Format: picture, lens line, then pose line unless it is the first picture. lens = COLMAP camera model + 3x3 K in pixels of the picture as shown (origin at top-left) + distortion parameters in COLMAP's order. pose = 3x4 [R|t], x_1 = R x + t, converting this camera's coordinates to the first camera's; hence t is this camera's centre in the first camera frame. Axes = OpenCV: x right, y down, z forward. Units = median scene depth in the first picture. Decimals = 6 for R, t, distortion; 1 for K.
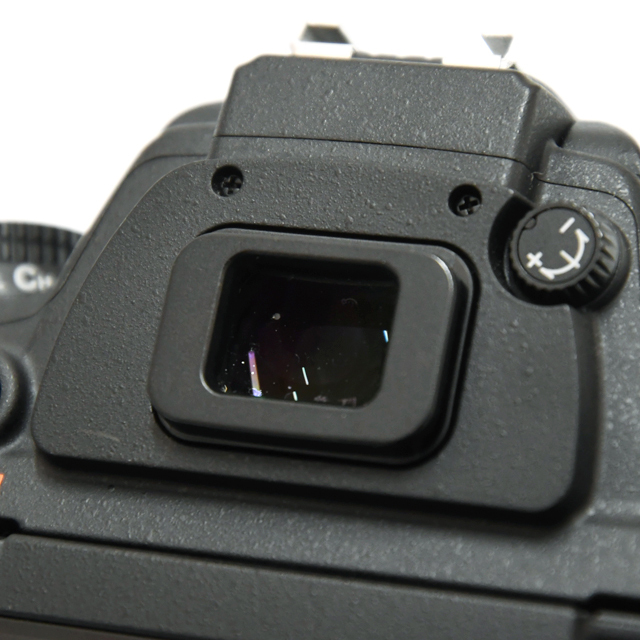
lens RADIAL K [[2938.8, 0, 320.0], [0, 2938.8, 320.0], [0, 0, 1]] dist [-0.253241, -3.135622]
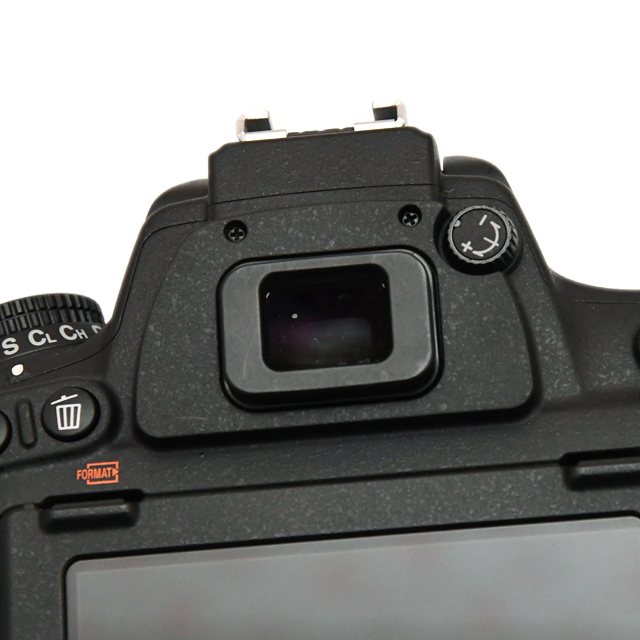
lens RADIAL K [[2938.8, 0, 320.0], [0, 2938.8, 320.0], [0, 0, 1]] dist [-0.253241, -3.135622]
pose [[0.955242, -0.161807, 0.247653, -0.365124], [0.175176, 0.983991, -0.032781, 0.050651], [-0.238384, 0.074696, 0.968294, -0.400212]]
